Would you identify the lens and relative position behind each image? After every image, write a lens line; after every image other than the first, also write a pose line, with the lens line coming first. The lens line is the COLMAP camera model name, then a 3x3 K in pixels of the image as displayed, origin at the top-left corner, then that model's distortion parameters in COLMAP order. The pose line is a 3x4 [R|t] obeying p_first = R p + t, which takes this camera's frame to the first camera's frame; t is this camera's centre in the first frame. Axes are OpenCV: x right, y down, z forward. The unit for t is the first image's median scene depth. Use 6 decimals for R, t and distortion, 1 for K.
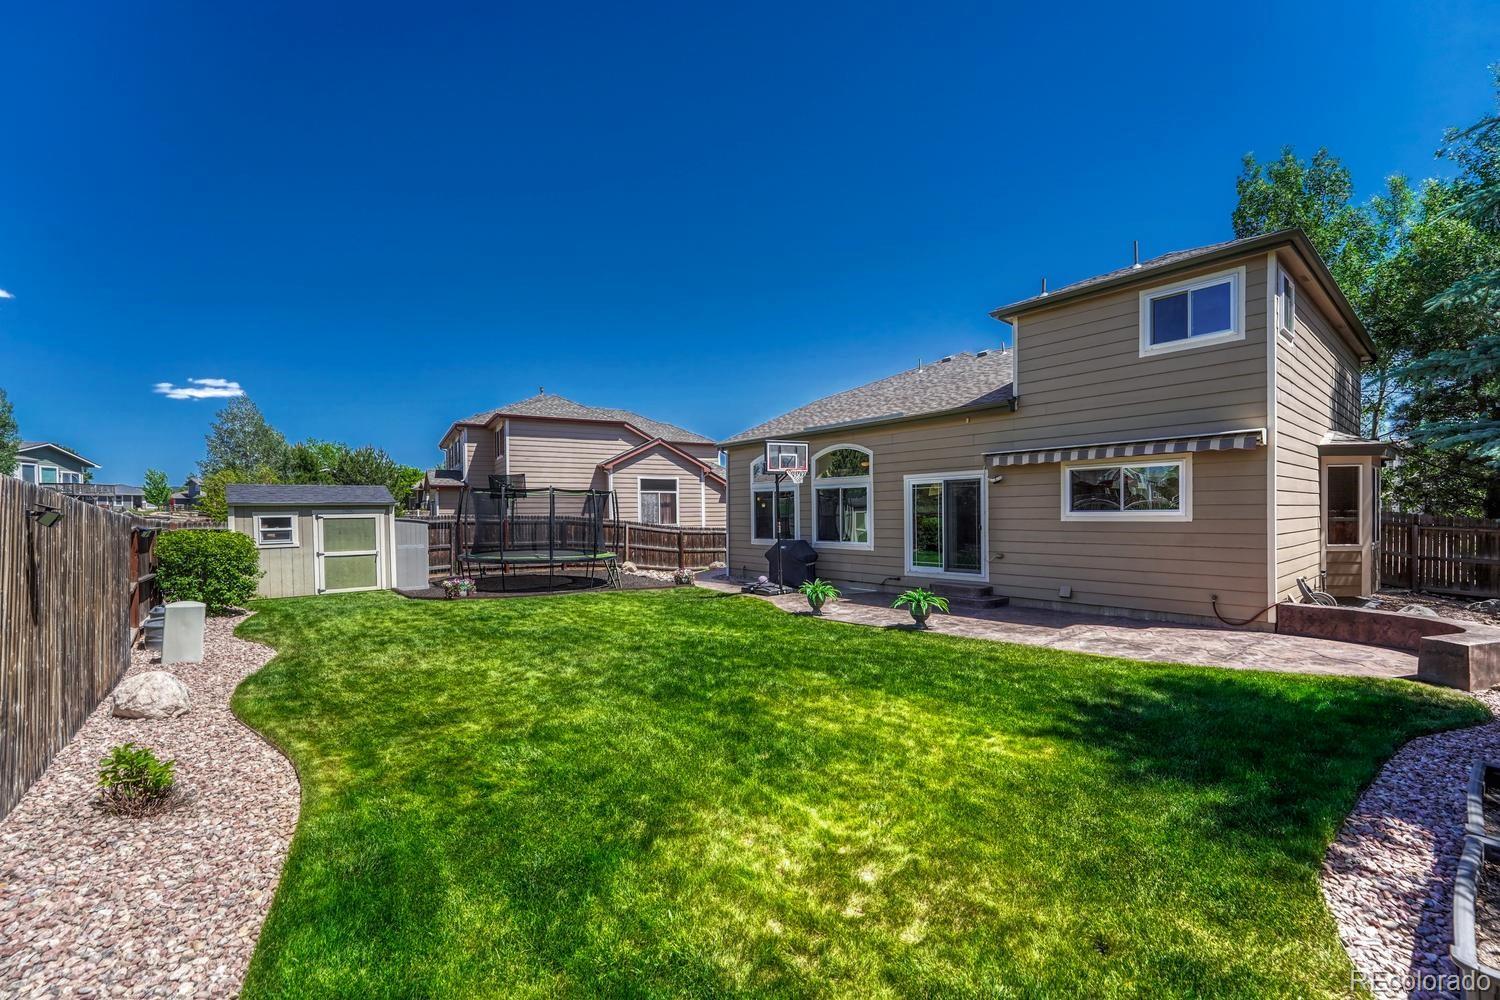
lens RADIAL K [[615.9, 0, 745.3], [0, 615.9, 512.7], [0, 0, 1]] dist [-0.003418, 0.002626]
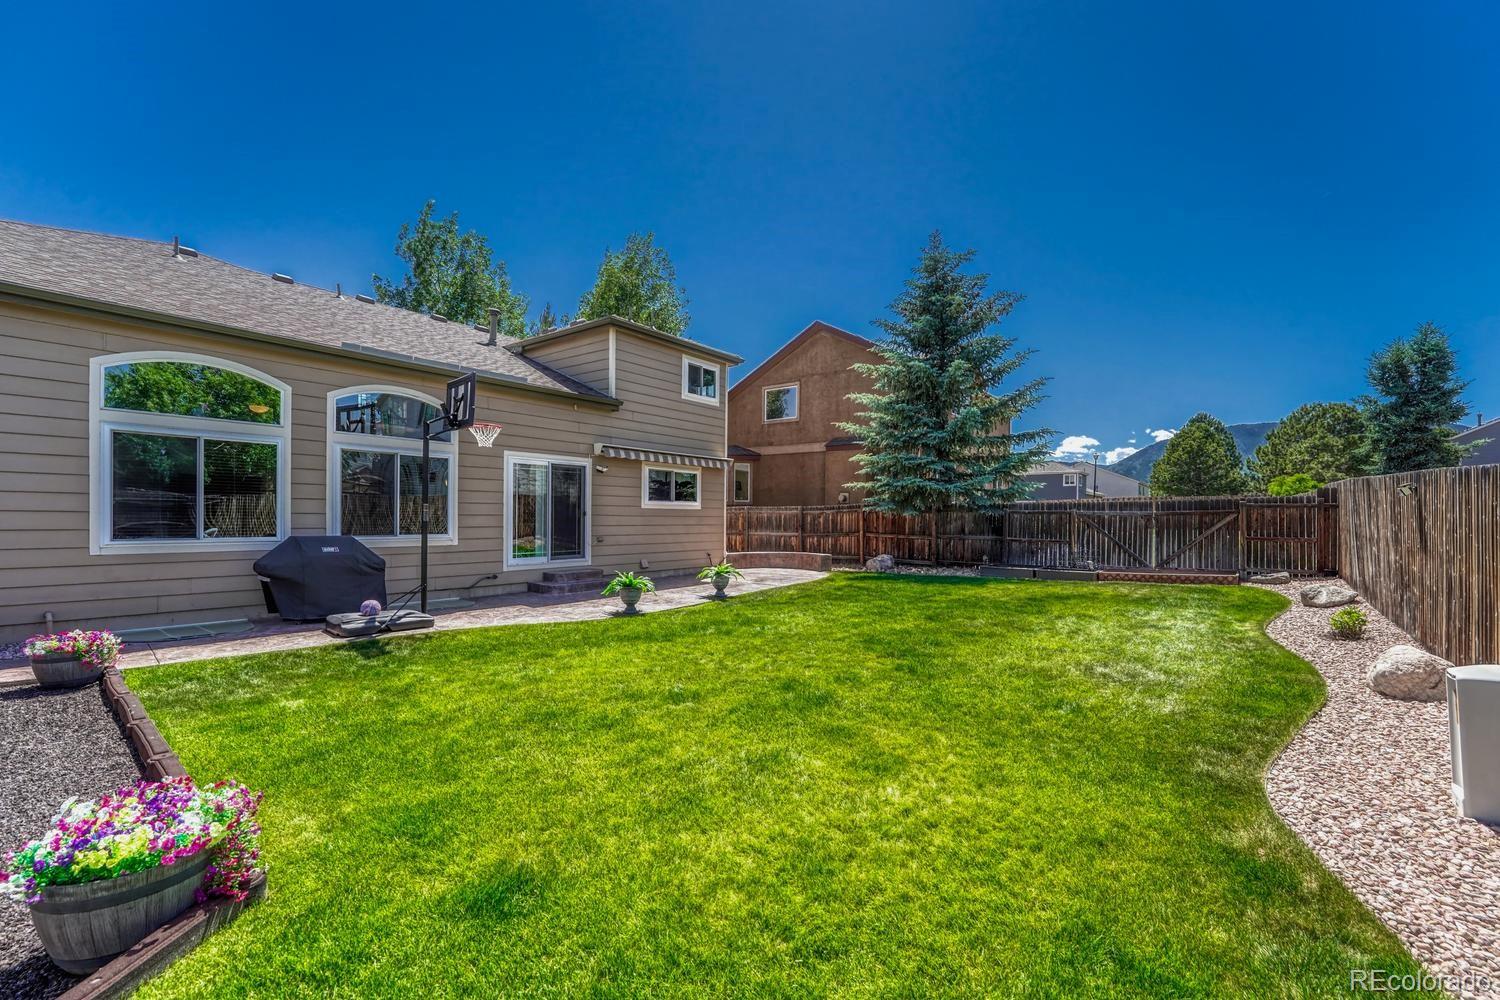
lens RADIAL K [[615.9, 0, 761.2], [0, 615.9, 510.0], [0, 0, 1]] dist [-0.003418, 0.002626]
pose [[-0.211780, 0.014414, 0.977211, -0.688358], [-0.011964, 0.999778, -0.017340, 0.032515], [-0.977244, -0.015364, -0.211560, 0.918919]]
